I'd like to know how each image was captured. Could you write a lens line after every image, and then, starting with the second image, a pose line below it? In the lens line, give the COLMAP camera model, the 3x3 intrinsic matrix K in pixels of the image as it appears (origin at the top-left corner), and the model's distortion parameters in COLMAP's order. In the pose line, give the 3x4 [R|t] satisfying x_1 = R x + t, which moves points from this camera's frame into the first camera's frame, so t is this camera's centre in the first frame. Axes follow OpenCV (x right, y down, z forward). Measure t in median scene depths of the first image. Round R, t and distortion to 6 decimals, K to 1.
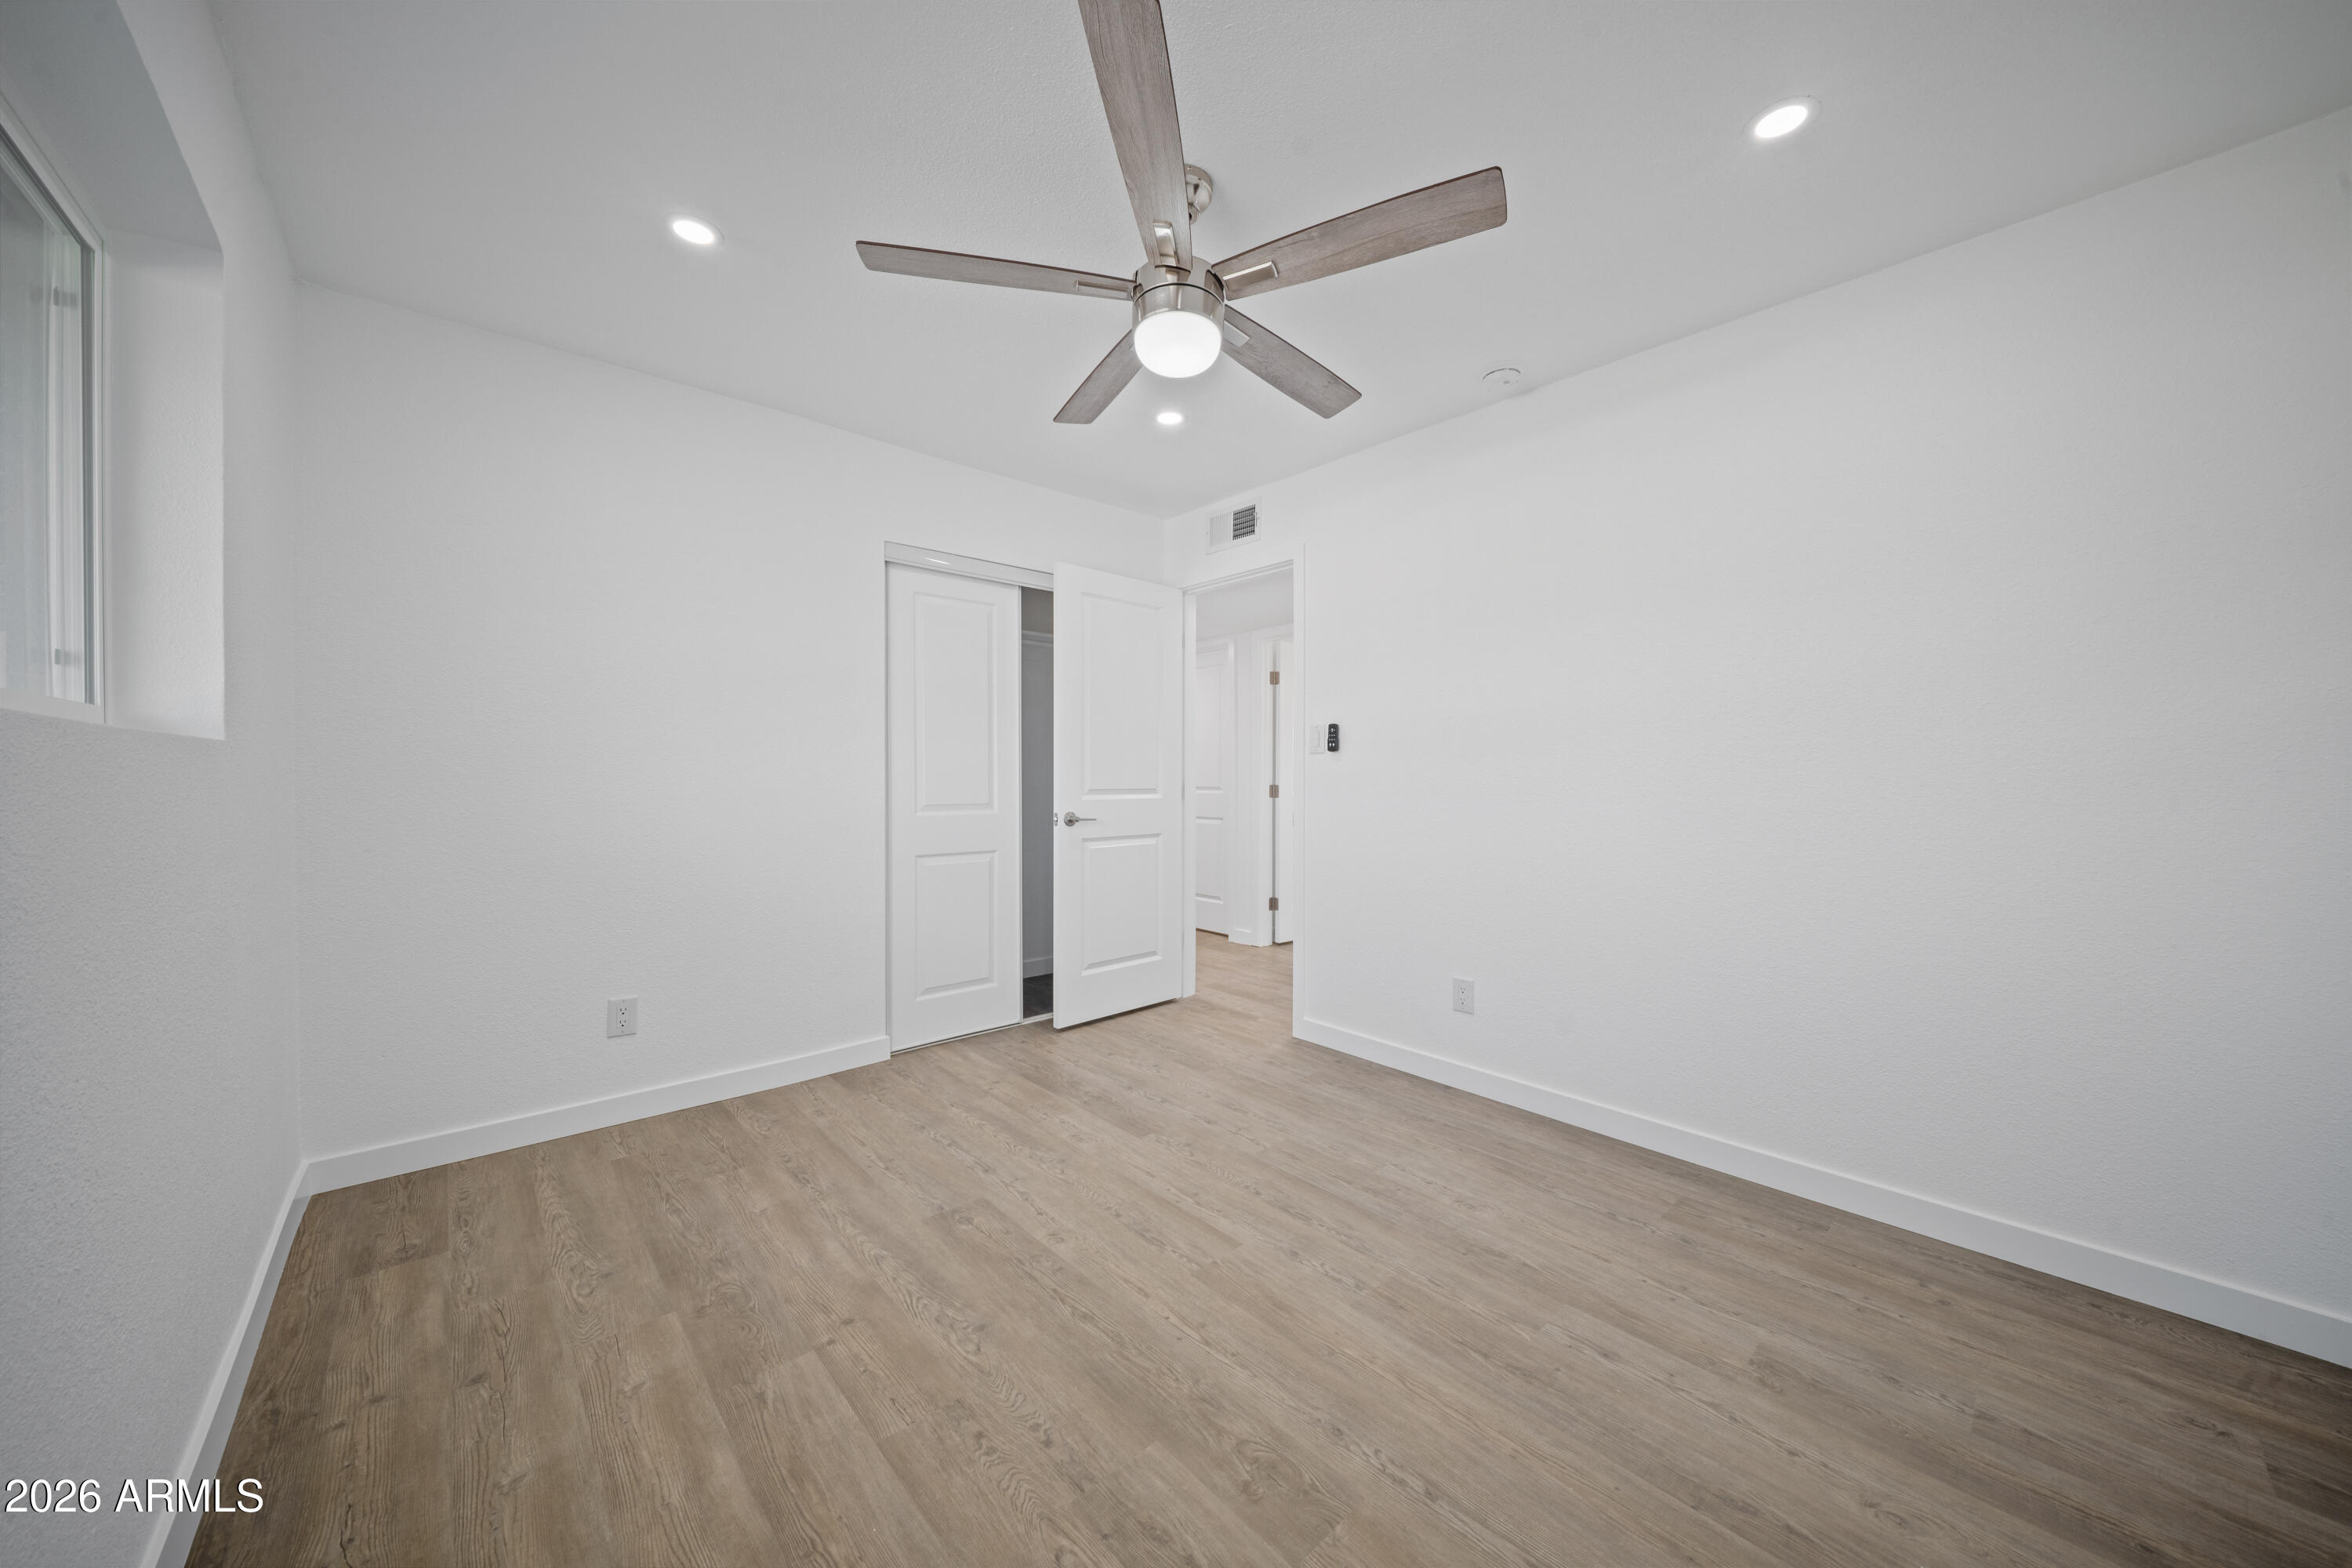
lens RADIAL K [[819.9, 0, 1182.6], [0, 819.9, 772.9], [0, 0, 1]] dist [0.011973, -0.007003]
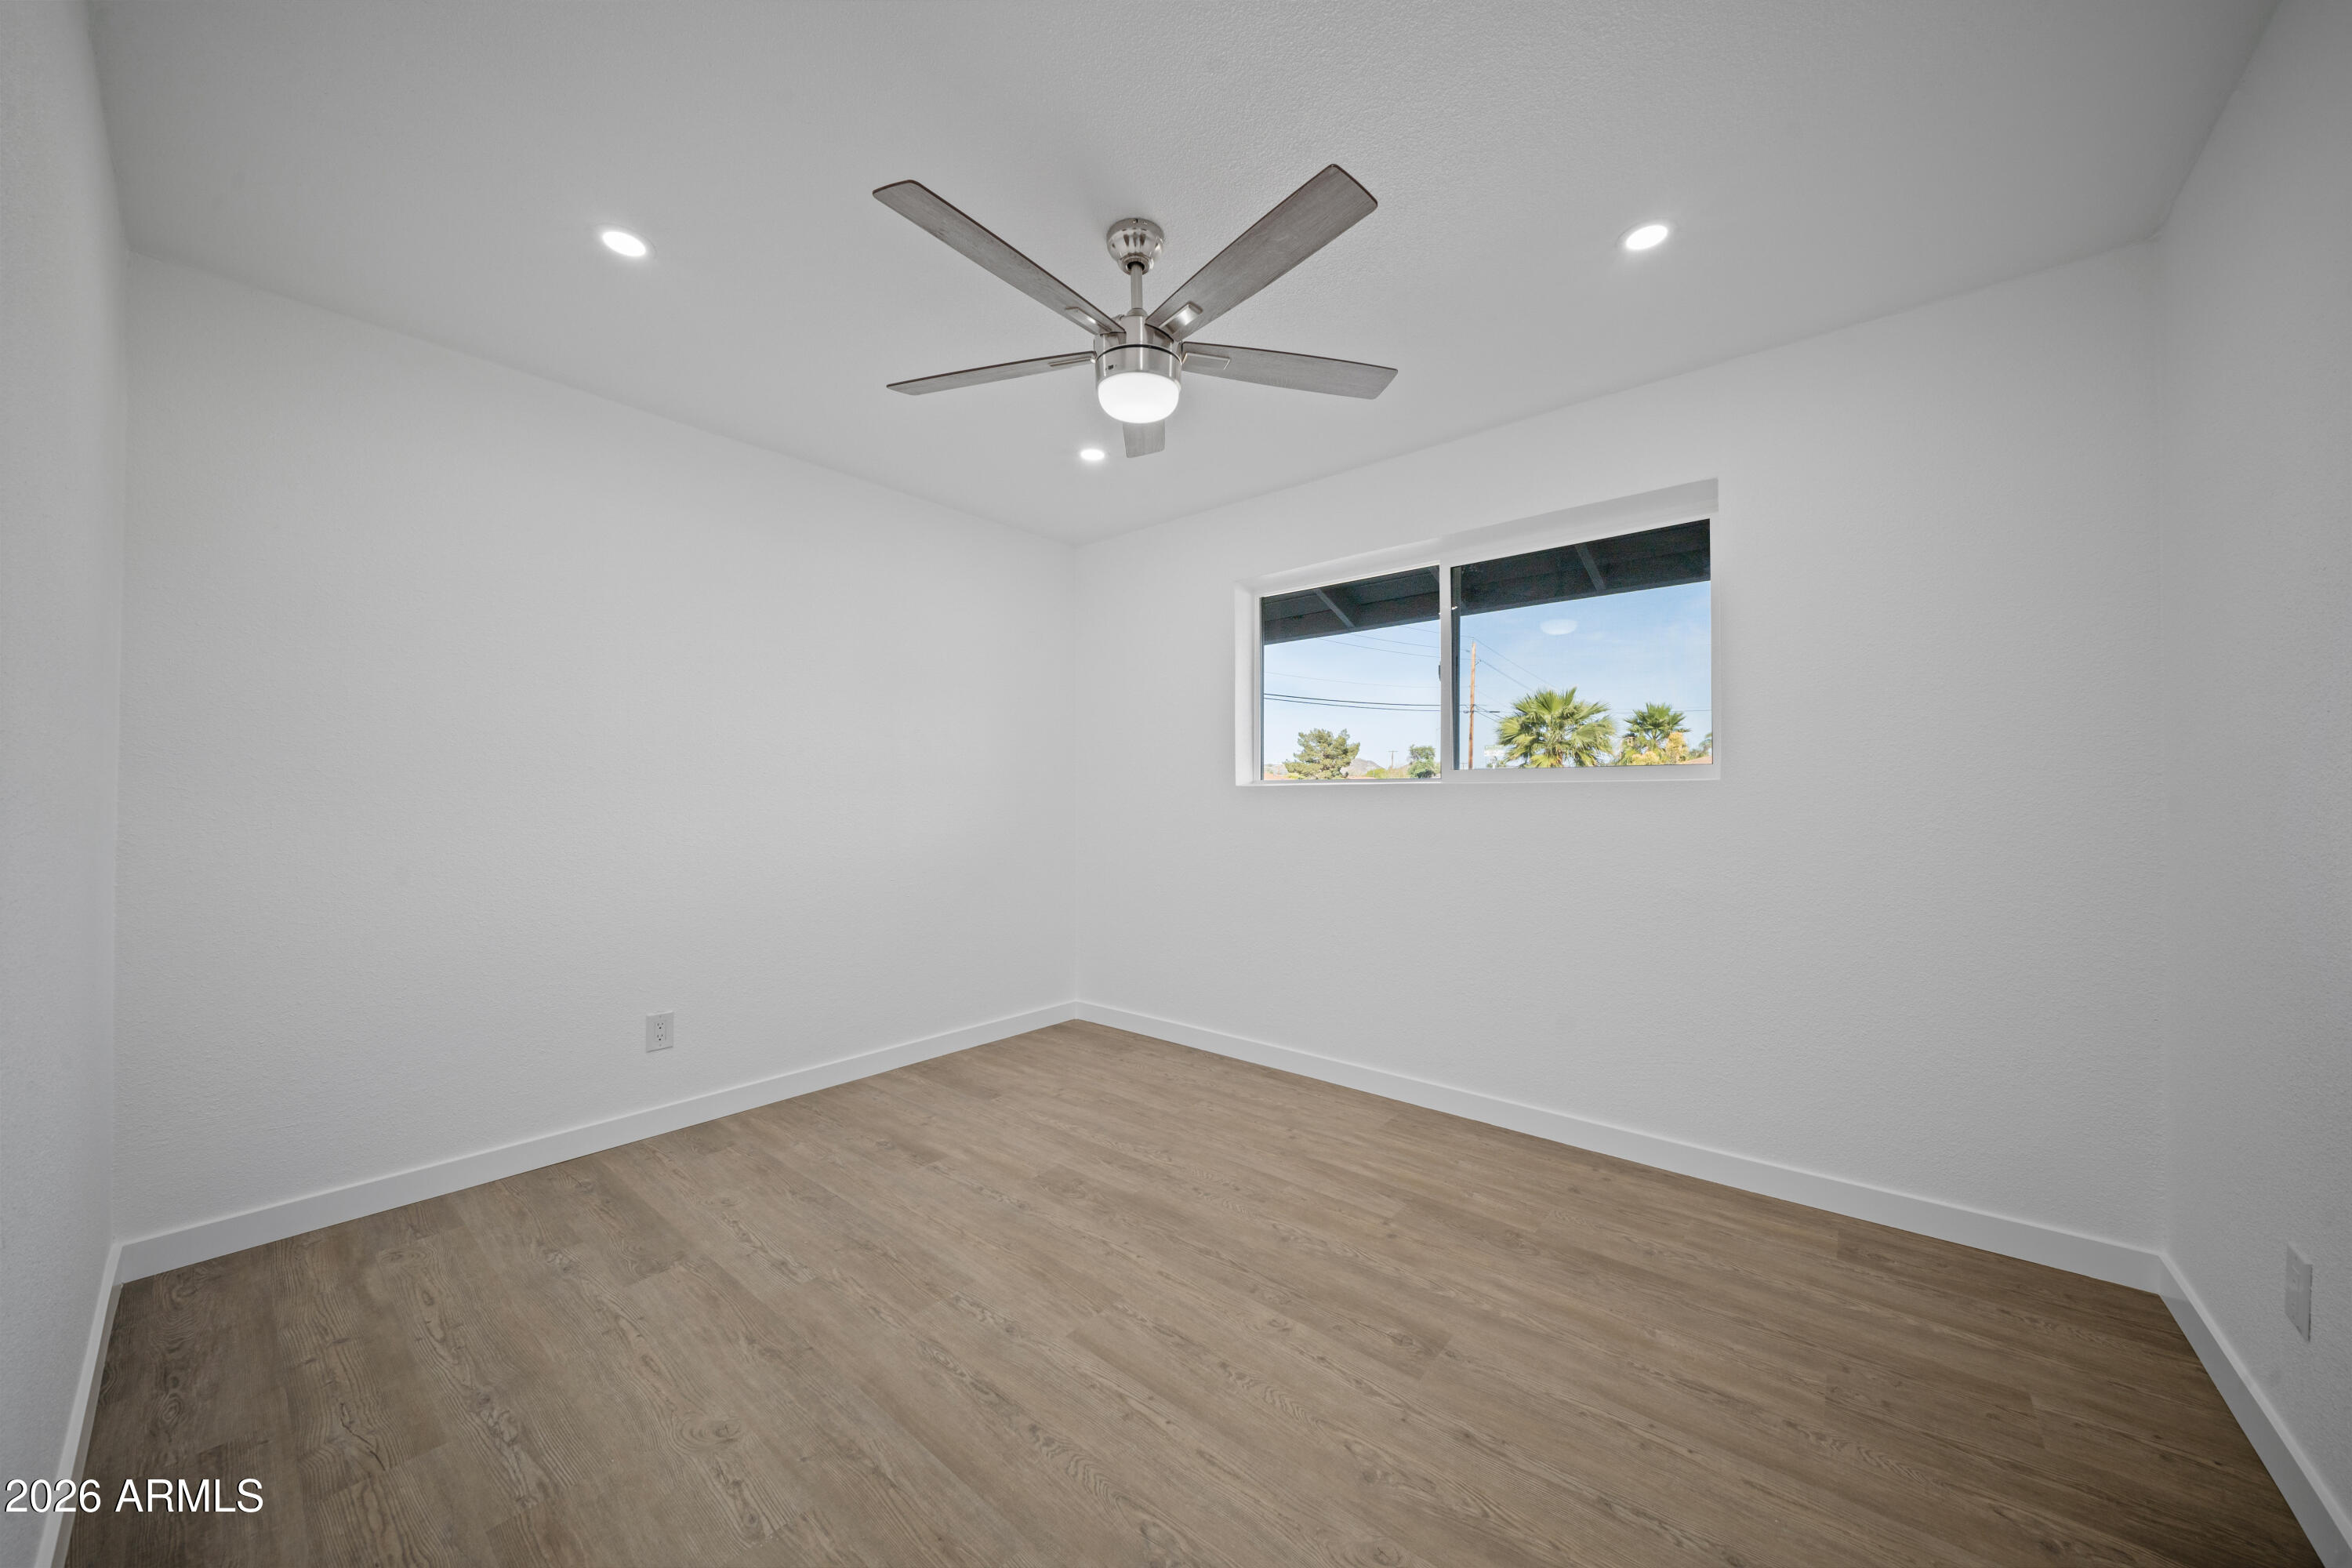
lens RADIAL K [[819.9, 0, 1182.6], [0, 819.9, 772.9], [0, 0, 1]] dist [0.011973, -0.007003]
pose [[-0.989659, -0.009713, -0.143113, 0.086424], [-0.004352, 0.999279, -0.037724, 0.008239], [0.143376, -0.036711, -0.988987, 2.005320]]
